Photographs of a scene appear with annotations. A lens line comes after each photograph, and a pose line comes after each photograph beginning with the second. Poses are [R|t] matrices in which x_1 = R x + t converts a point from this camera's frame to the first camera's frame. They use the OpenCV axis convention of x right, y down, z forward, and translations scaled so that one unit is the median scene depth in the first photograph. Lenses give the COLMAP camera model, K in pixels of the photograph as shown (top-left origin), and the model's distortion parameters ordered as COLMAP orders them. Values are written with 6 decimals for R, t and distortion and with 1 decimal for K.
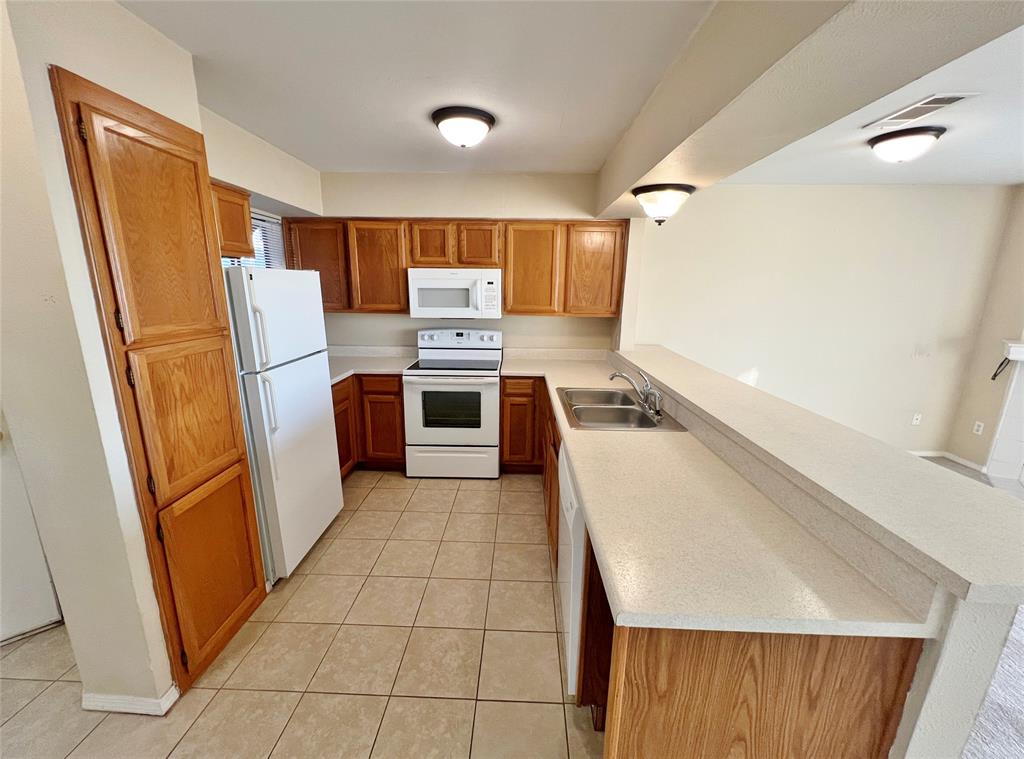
lens RADIAL K [[411.3, 0, 504.3], [0, 411.3, 378.5], [0, 0, 1]] dist [0.002775, -0.000113]
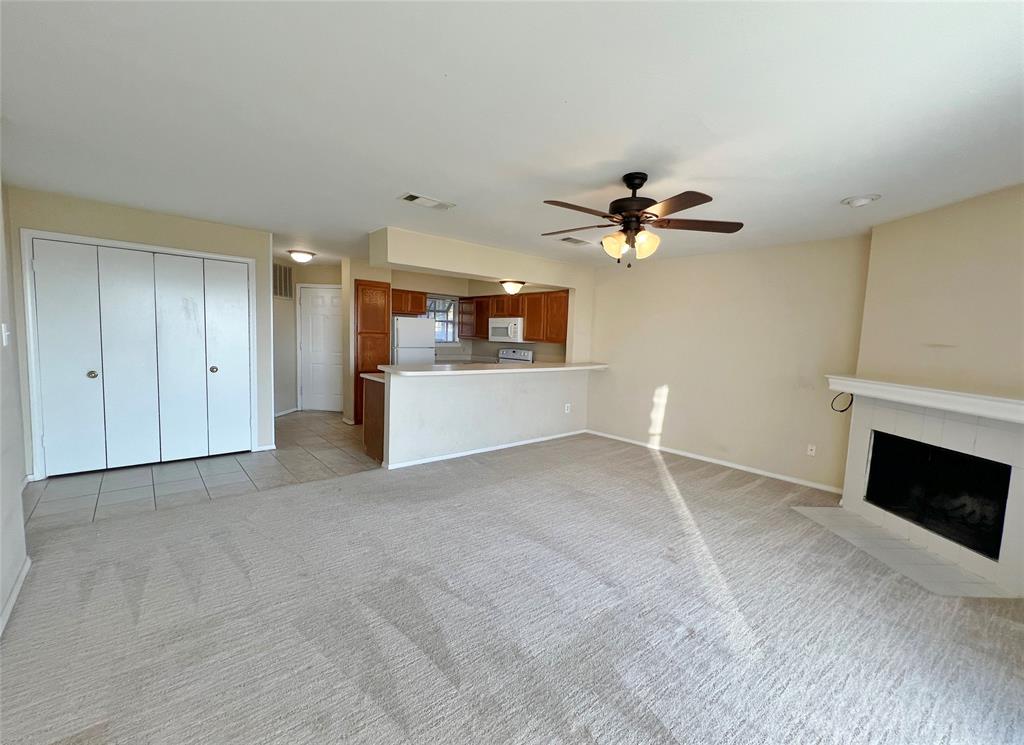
lens RADIAL K [[423.6, 0, 509.4], [0, 423.6, 372.3], [0, 0, 1]] dist [0.002933, -0.000060]
pose [[0.689068, 0.077122, -0.720582, 1.472002], [-0.184886, 0.980126, -0.071901, 0.148663], [0.700716, 0.182770, 0.689632, -0.392149]]
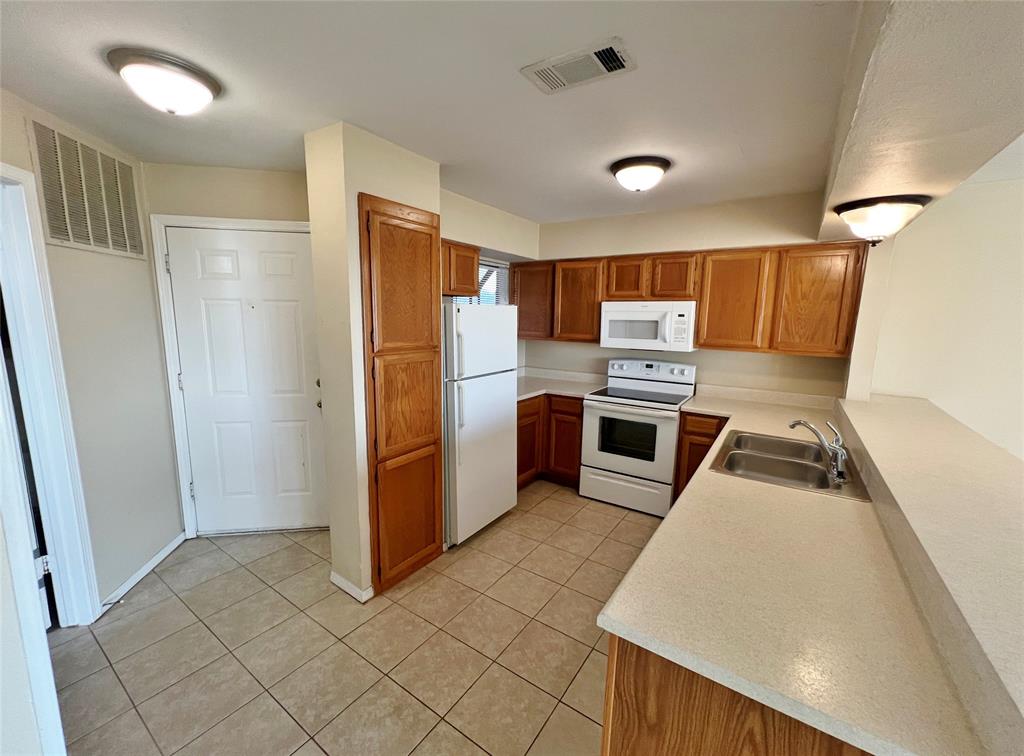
lens RADIAL K [[411.3, 0, 509.7], [0, 411.3, 377.0], [0, 0, 1]] dist [0.002775, -0.000113]
pose [[0.846824, 0.082944, -0.525365, 0.150227], [-0.124317, 0.991272, -0.043883, 0.006464], [0.517140, 0.102473, 0.849744, -0.027754]]
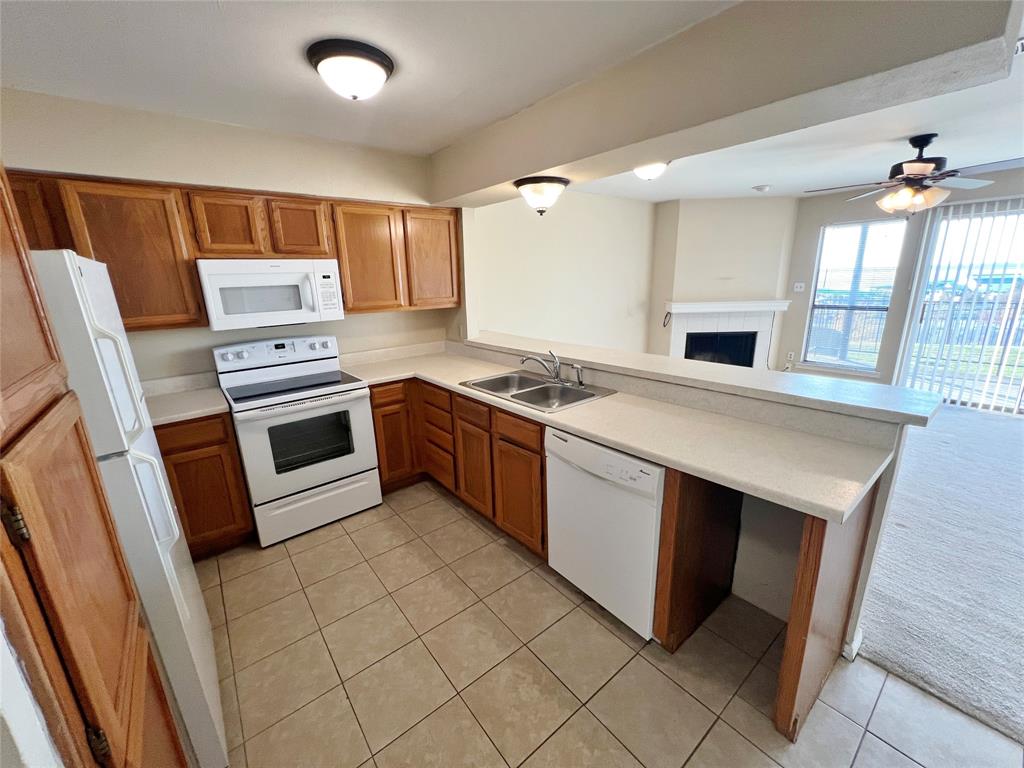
lens RADIAL K [[411.3, 0, 502.9], [0, 411.3, 383.9], [0, 0, 1]] dist [0.002775, -0.000113]
pose [[0.763830, -0.195777, 0.615008, -0.316131], [0.180463, 0.979662, 0.087727, -0.034420], [-0.619675, 0.043977, 0.783625, 0.159585]]
